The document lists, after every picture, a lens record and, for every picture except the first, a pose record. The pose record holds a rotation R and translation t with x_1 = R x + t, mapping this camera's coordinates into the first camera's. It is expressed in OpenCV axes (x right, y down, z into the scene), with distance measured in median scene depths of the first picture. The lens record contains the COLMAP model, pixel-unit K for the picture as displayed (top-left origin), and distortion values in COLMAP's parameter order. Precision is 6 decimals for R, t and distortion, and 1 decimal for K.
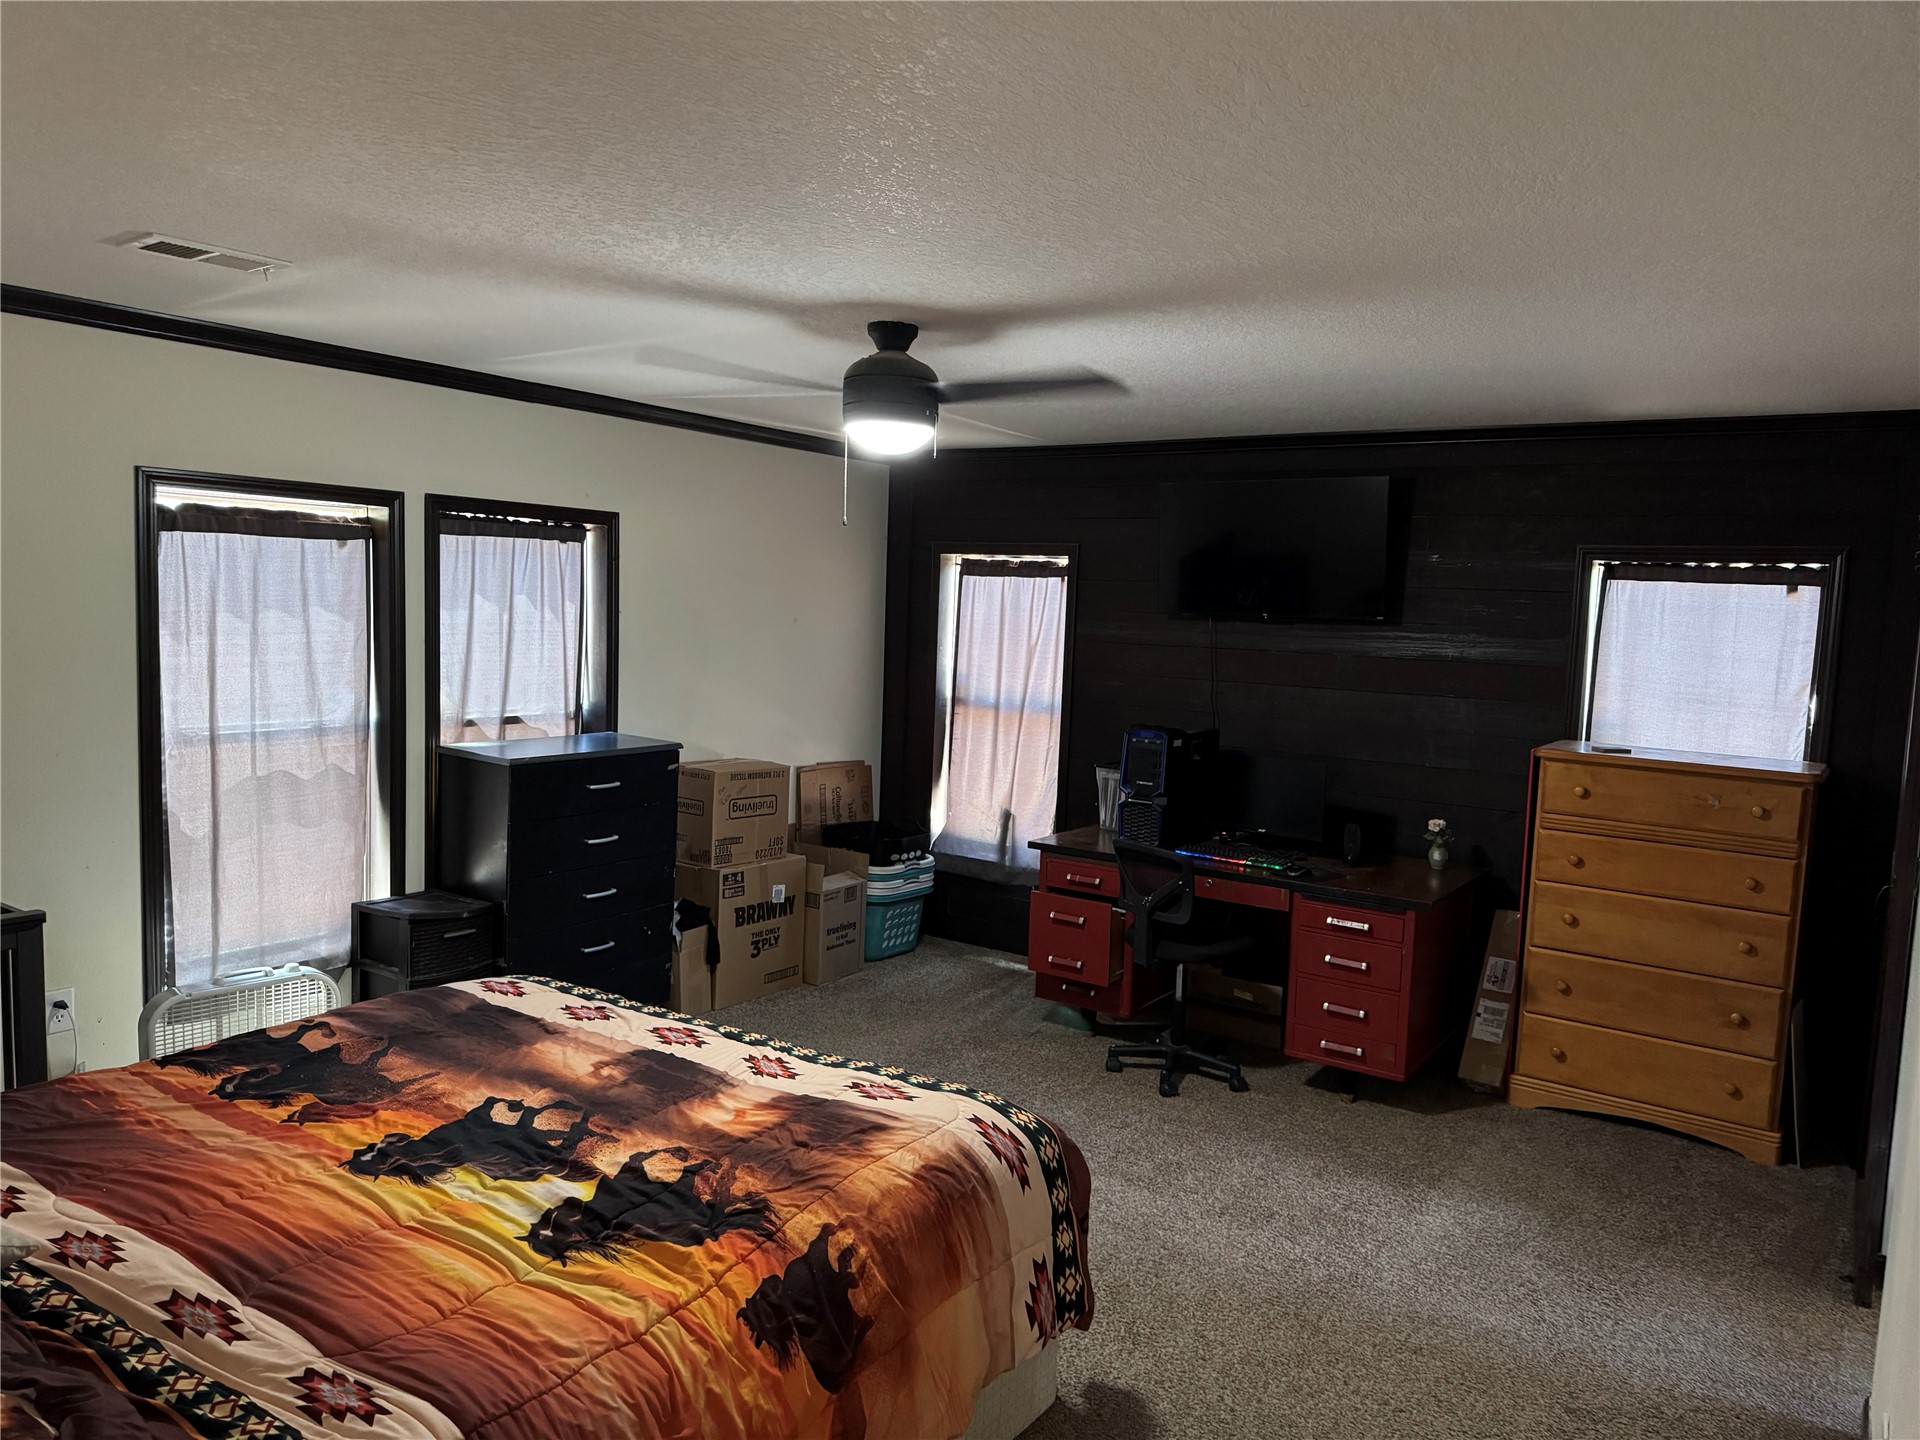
lens RADIAL K [[1363.4, 0, 979.1], [0, 1363.4, 721.7], [0, 0, 1]] dist [0.068807, -0.054515]
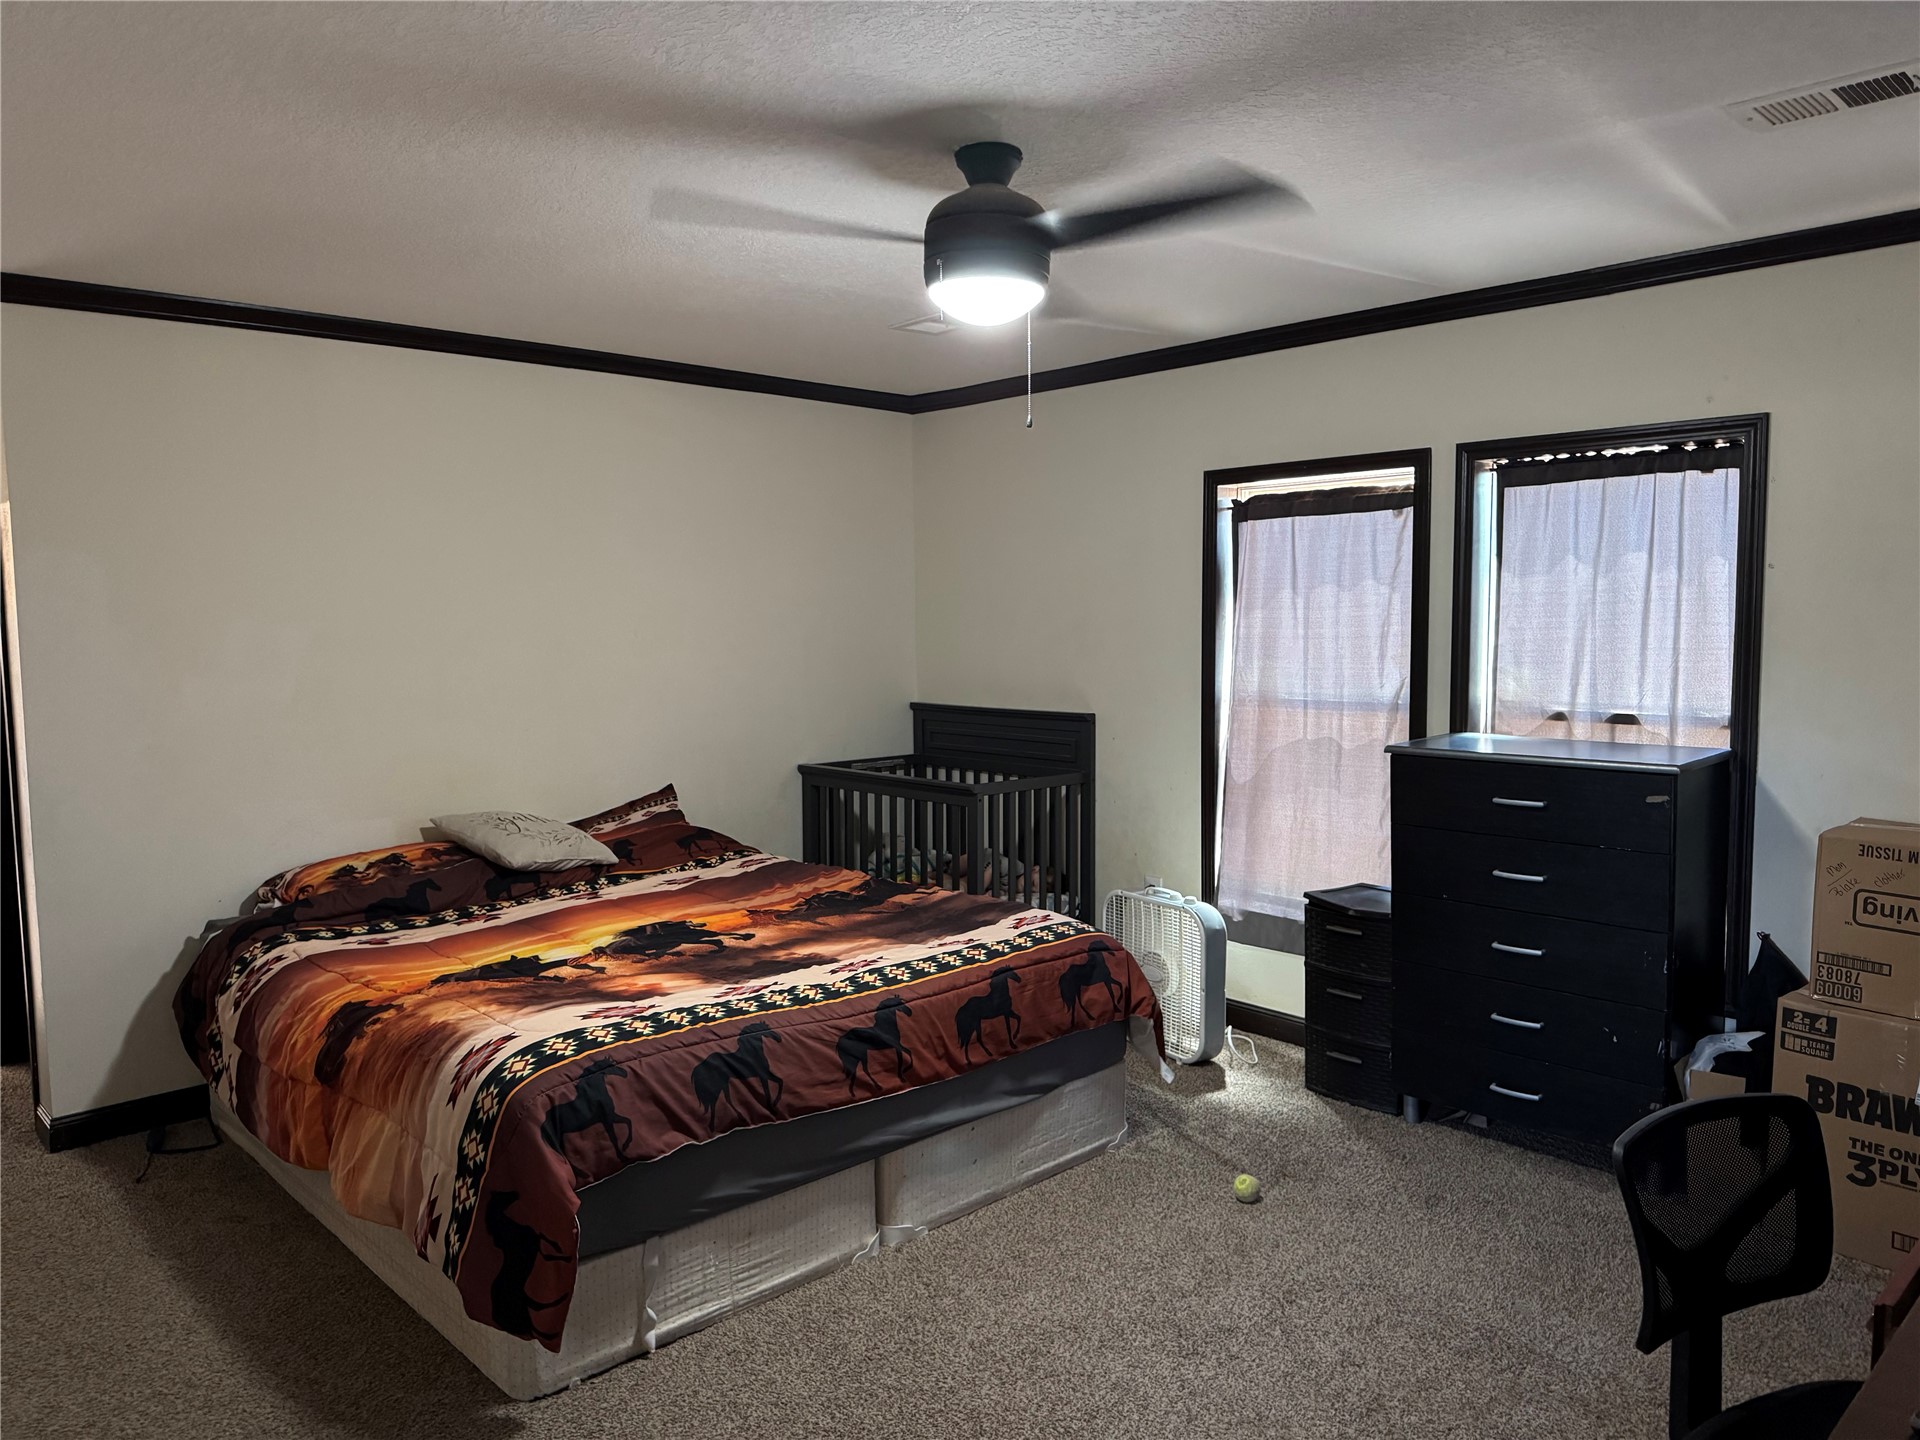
lens RADIAL K [[1363.4, 0, 979.9], [0, 1363.4, 727.0], [0, 0, 1]] dist [0.068807, -0.054515]
pose [[-0.215871, 0.046836, -0.975298, 0.571059], [-0.088350, 0.993815, 0.067281, -0.019916], [0.972417, 0.100691, -0.210398, 0.975837]]
